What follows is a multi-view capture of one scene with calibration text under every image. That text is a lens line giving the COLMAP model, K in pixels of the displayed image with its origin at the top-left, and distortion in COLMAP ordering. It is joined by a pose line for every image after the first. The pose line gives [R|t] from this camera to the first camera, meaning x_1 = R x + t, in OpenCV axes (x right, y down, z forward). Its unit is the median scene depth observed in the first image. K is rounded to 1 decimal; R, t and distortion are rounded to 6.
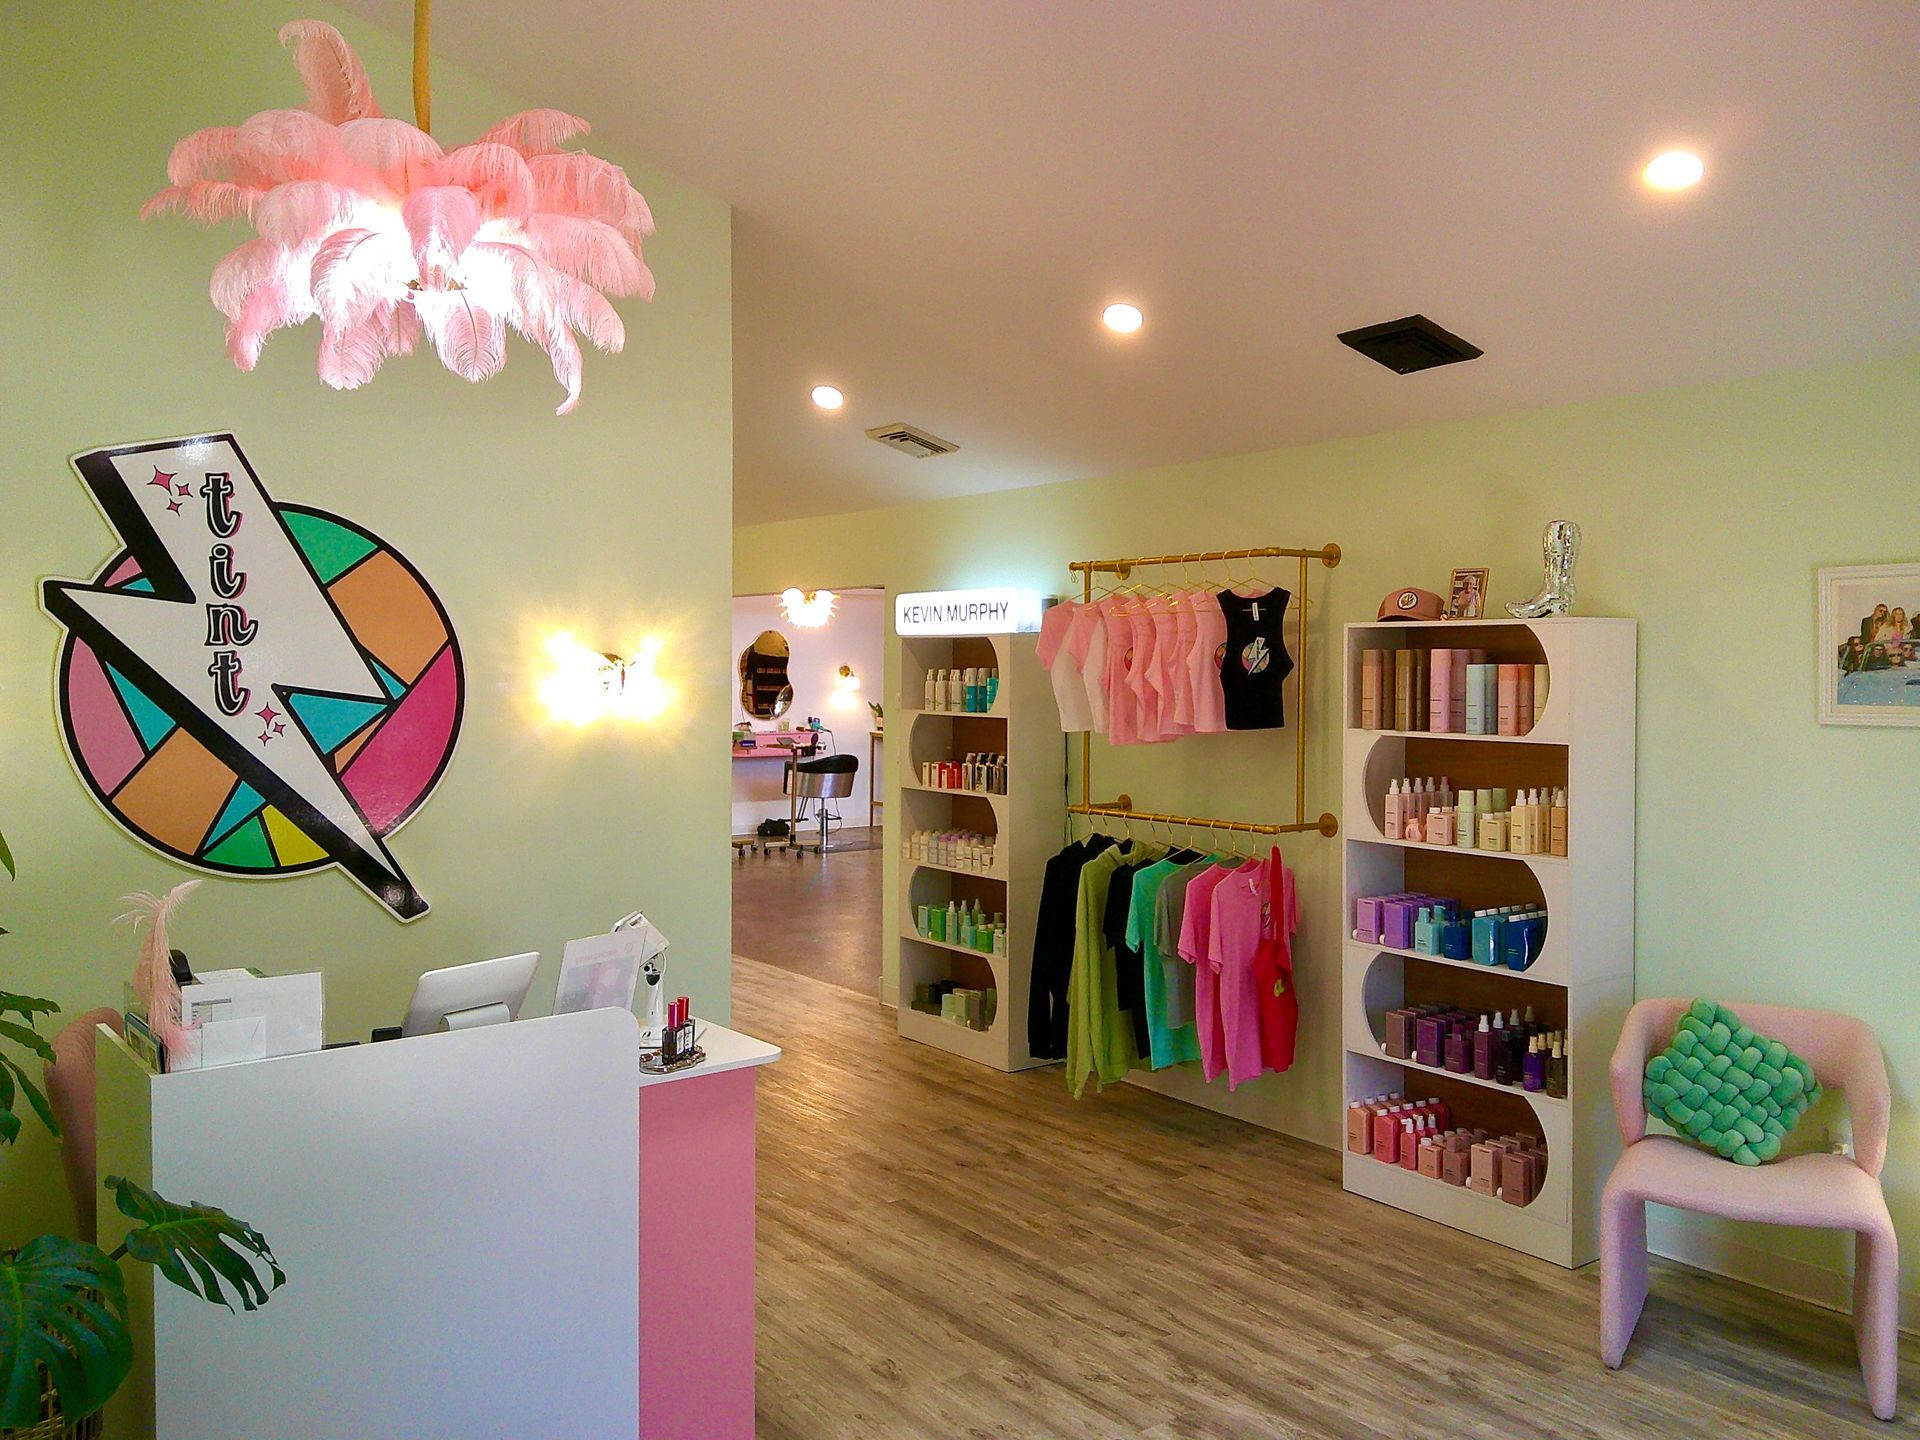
lens RADIAL K [[1551.3, 0, 970.0], [0, 1551.3, 702.8], [0, 0, 1]] dist [0.110610, -0.164720]
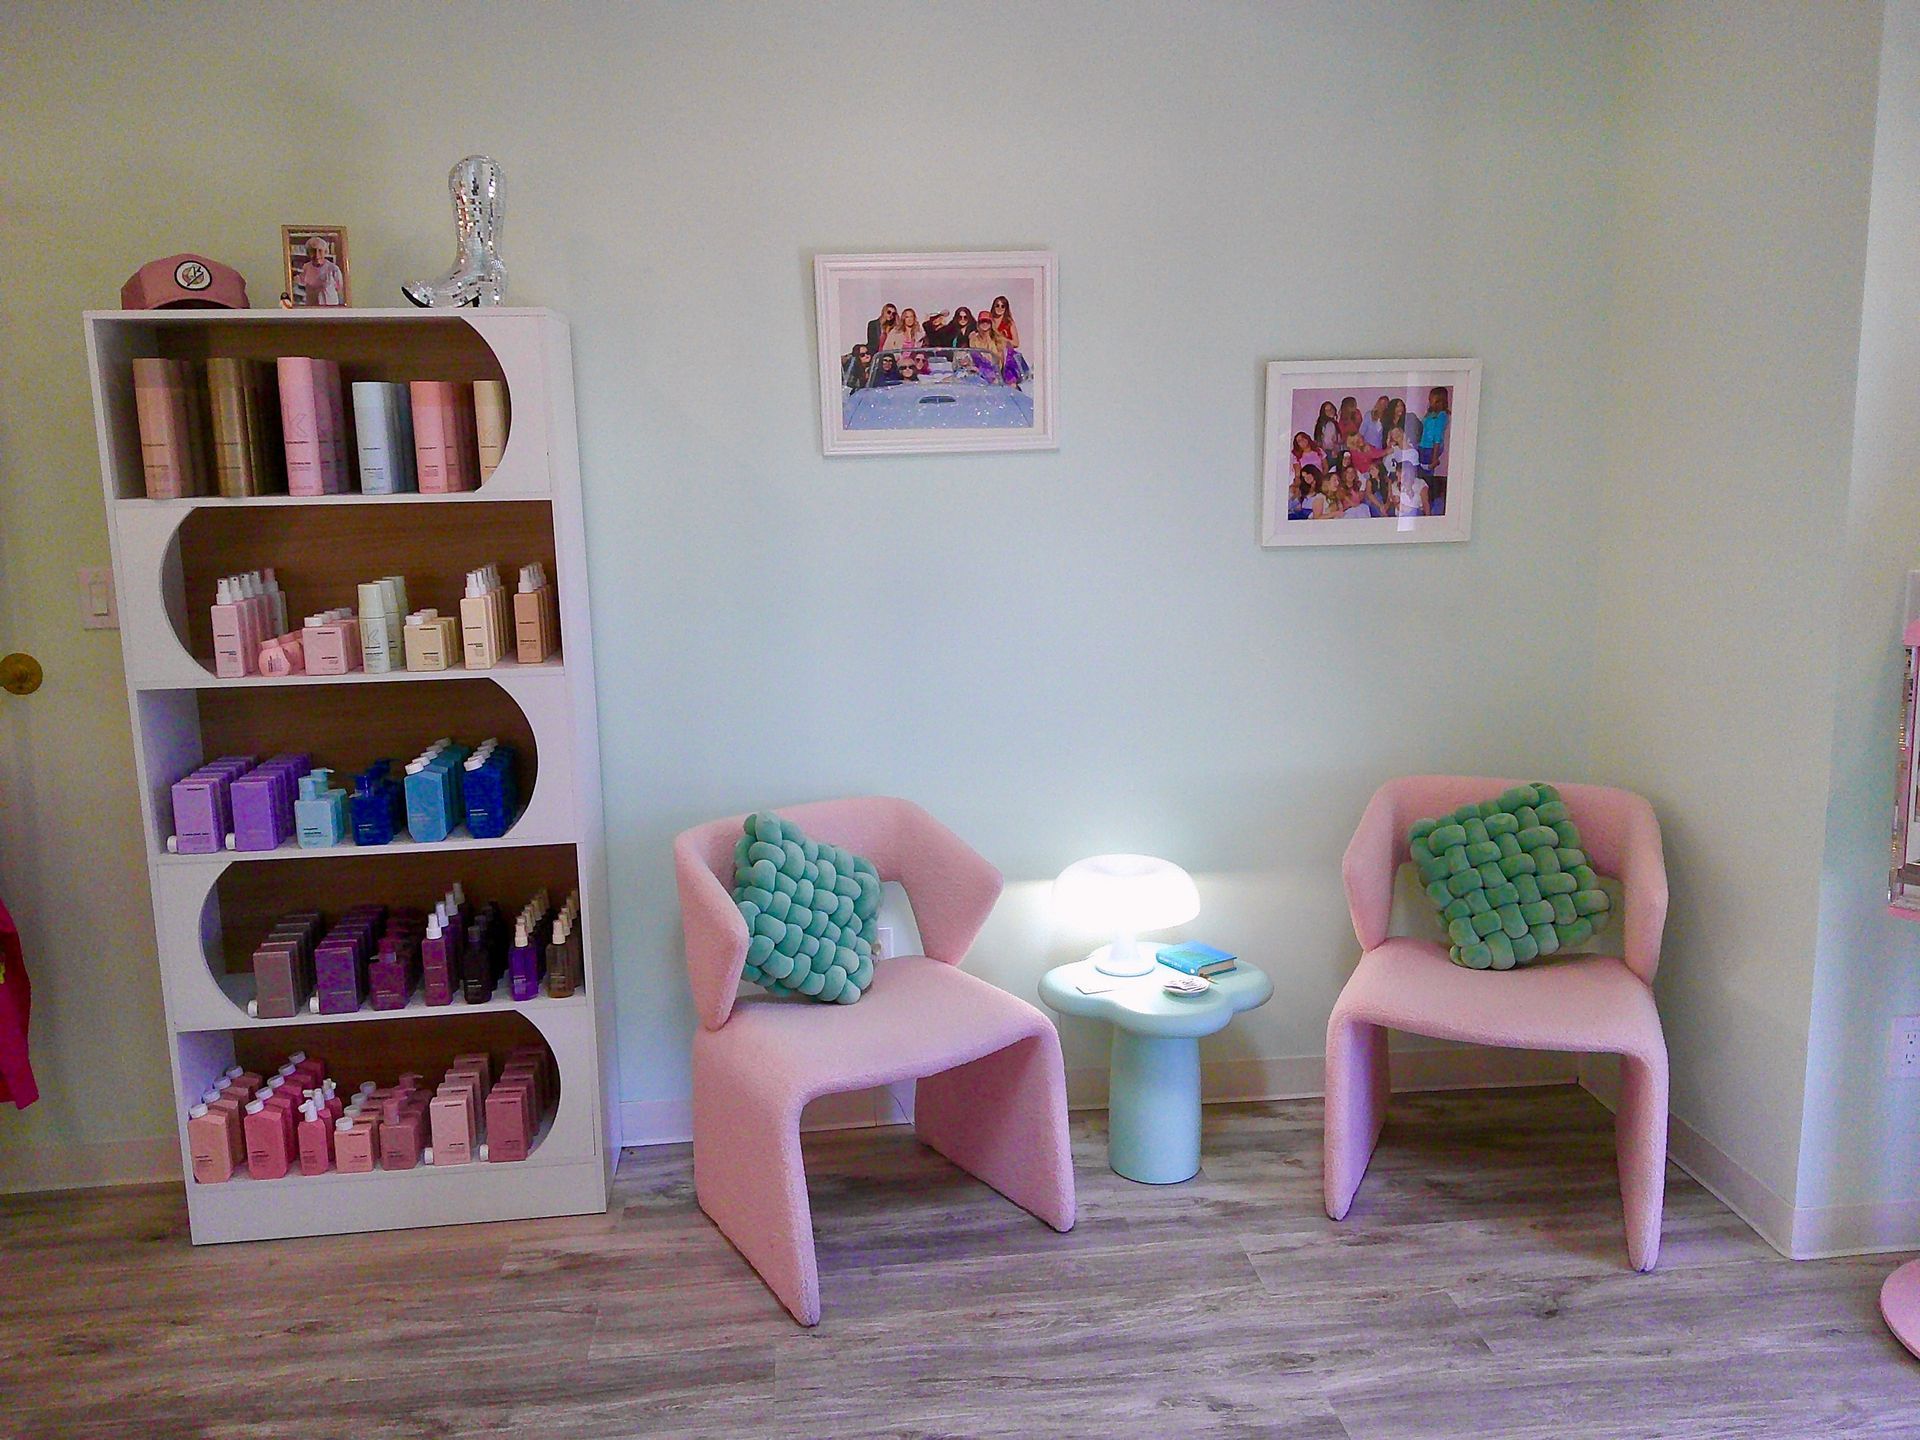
lens RADIAL K [[1555.7, 0, 974.3], [0, 1555.7, 696.9], [0, 0, 1]] dist [0.093645, -0.131582]
pose [[0.495131, -0.162782, 0.853433, -0.136683], [0.044008, 0.985729, 0.162484, 0.009295], [-0.867703, -0.042893, 0.495229, 0.545330]]
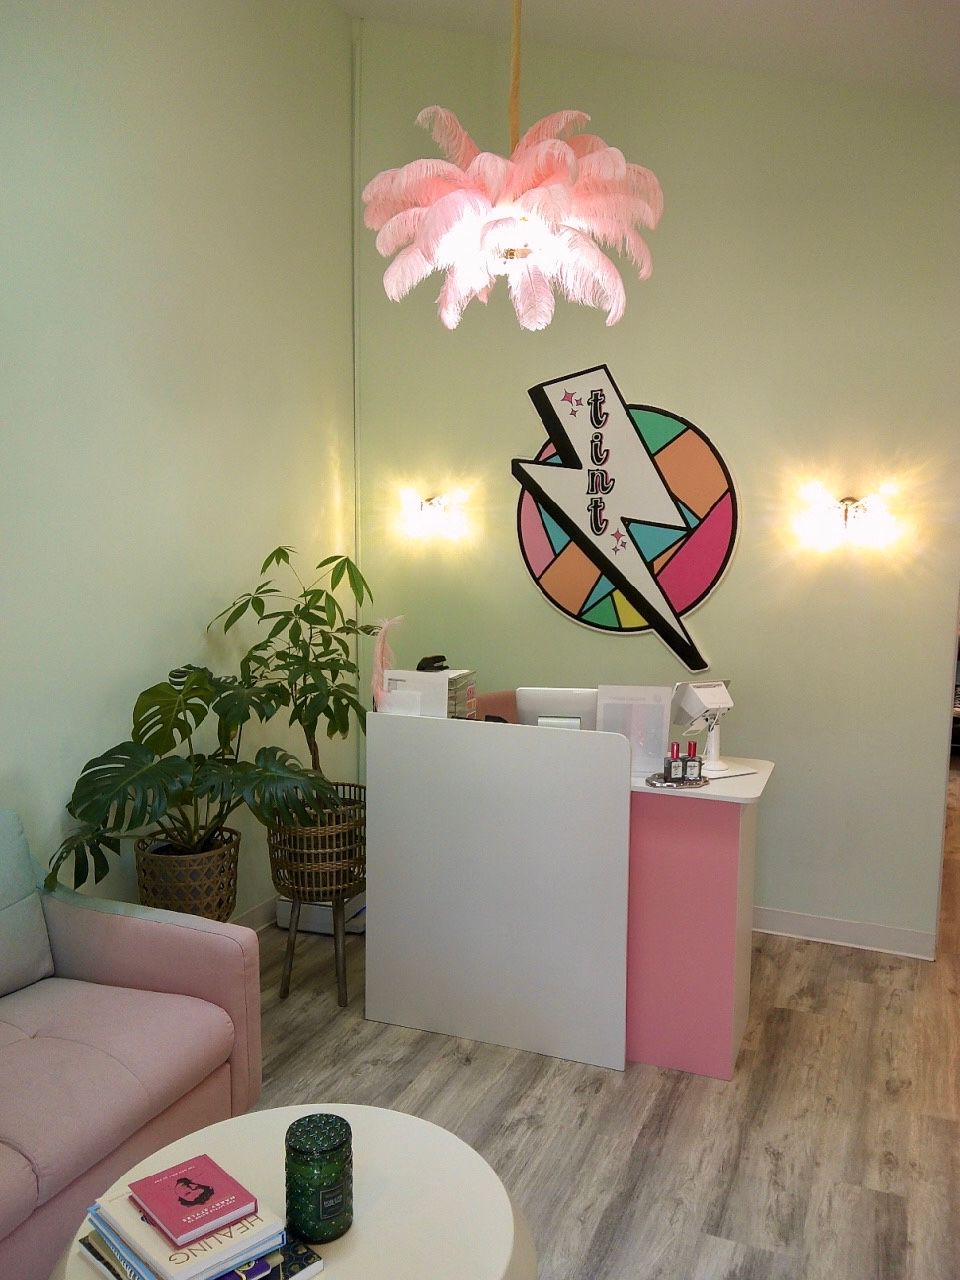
lens RADIAL K [[1034.2, 0, 486.3], [0, 1034.2, 644.5], [0, 0, 1]] dist [0.110610, -0.164720]
pose [[0.513253, 0.110617, -0.851079, 0.416600], [-0.031908, 0.993433, 0.109877, 0.005589], [0.857644, -0.029238, 0.513412, 0.305922]]
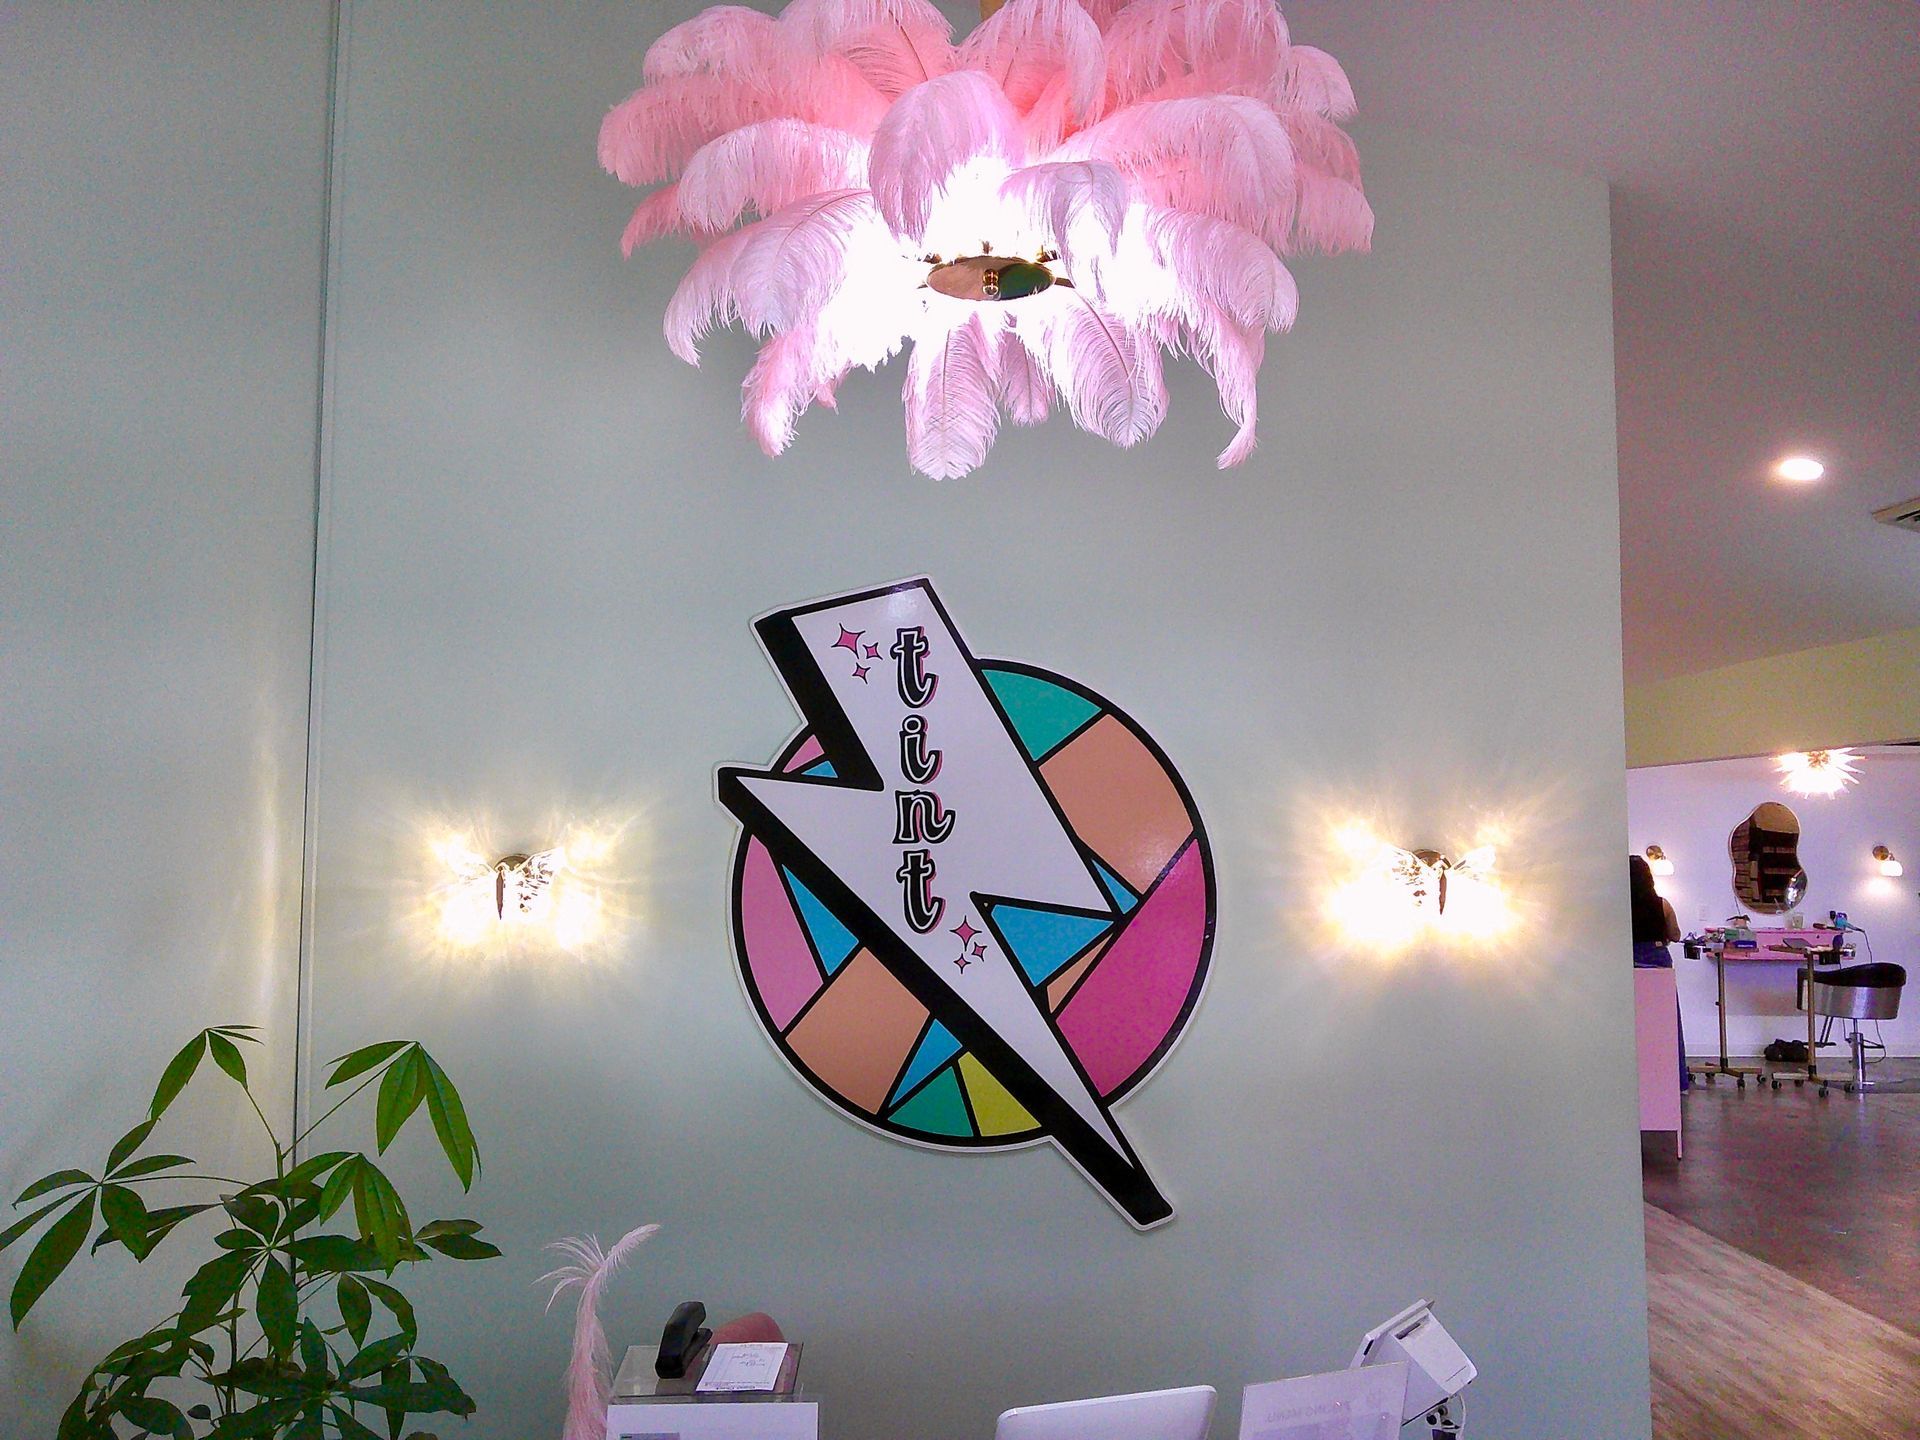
lens RADIAL K [[1551.3, 0, 970.0], [0, 1551.3, 702.8], [0, 0, 1]] dist [0.110610, -0.164720]
pose [[0.820947, -0.052558, -0.568581, -0.004397], [-0.010361, 0.994220, -0.106861, -0.022311], [0.570911, 0.093618, 0.815657, 0.358458]]
